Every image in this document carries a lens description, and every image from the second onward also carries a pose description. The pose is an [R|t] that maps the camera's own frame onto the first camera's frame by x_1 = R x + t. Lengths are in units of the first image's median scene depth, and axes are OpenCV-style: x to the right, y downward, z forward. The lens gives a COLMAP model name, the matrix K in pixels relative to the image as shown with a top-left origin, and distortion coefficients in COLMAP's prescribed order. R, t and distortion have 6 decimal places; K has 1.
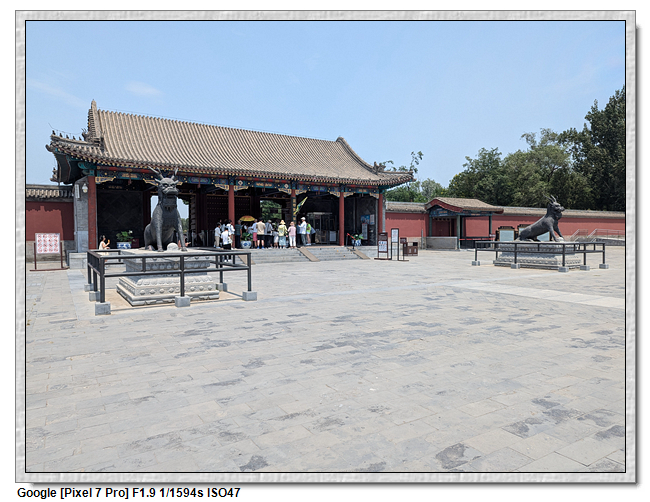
lens RADIAL K [[424.3, 0, 320.3], [0, 424.3, 249.9], [0, 0, 1]] dist [0.020873, -0.001534]
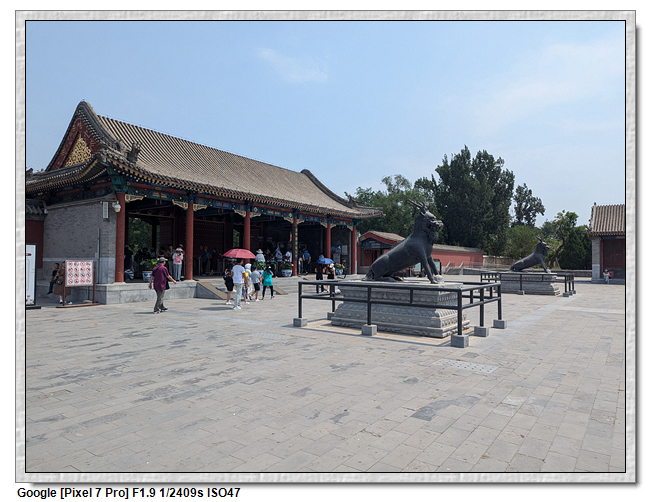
lens RADIAL K [[424.3, 0, 320.3], [0, 424.3, 249.9], [0, 0, 1]] dist [0.020873, -0.001534]
pose [[0.921666, 0.024547, 0.387207, -0.499405], [0.000694, 0.997891, -0.064913, -0.005361], [-0.387984, 0.060097, 0.919705, 0.078988]]
